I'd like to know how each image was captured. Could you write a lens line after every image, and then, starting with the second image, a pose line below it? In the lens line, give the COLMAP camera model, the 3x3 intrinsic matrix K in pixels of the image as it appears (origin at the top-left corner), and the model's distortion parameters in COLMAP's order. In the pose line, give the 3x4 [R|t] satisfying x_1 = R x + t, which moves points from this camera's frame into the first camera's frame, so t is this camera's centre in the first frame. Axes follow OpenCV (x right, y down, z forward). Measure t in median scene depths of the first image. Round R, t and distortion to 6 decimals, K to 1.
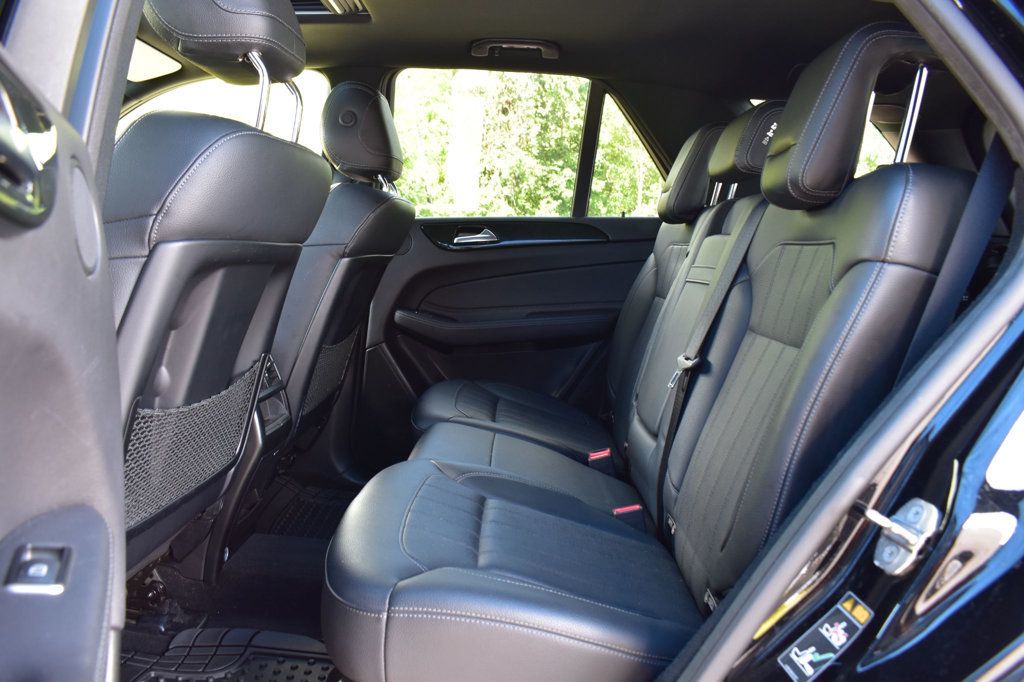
lens RADIAL K [[797.6, 0, 512.0], [0, 797.6, 341.0], [0, 0, 1]] dist [-0.098002, 0.012703]
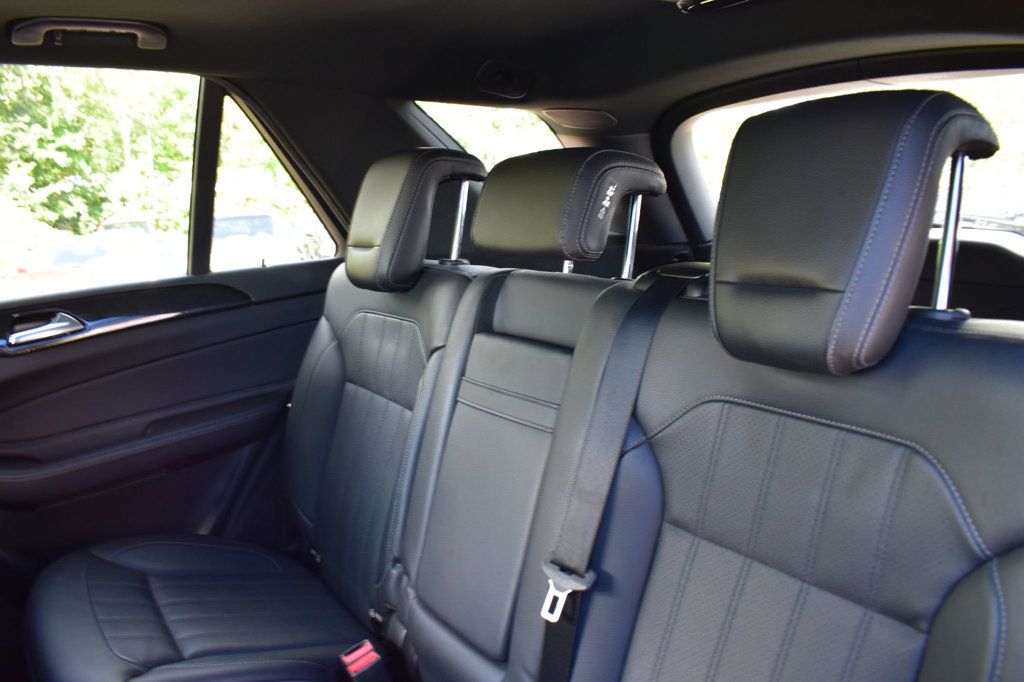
lens RADIAL K [[797.6, 0, 512.0], [0, 797.6, 341.0], [0, 0, 1]] dist [-0.098002, 0.012703]
pose [[0.815868, -0.168790, 0.553055, -0.097693], [0.129340, 0.985484, 0.109963, -0.164484], [-0.563587, -0.018183, 0.825856, 0.336664]]
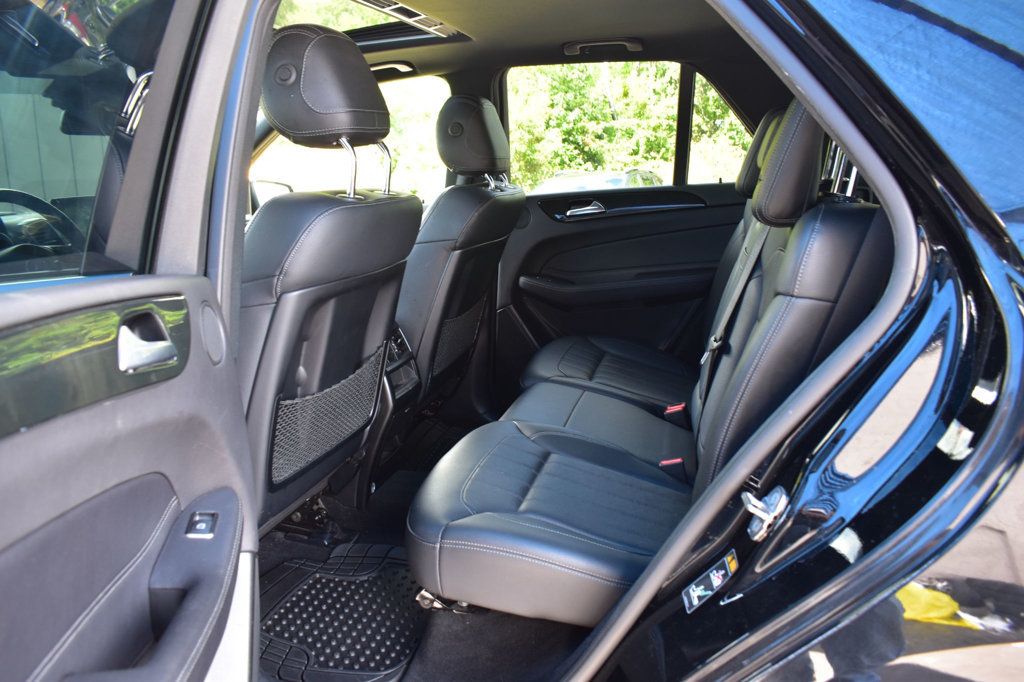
lens RADIAL K [[797.6, 0, 512.0], [0, 797.6, 341.0], [0, 0, 1]] dist [-0.098002, 0.012703]
pose [[0.968923, -0.015620, -0.246870, 0.149895], [0.042499, 0.993676, 0.103929, -0.077947], [0.243686, -0.111191, 0.963459, -0.153002]]
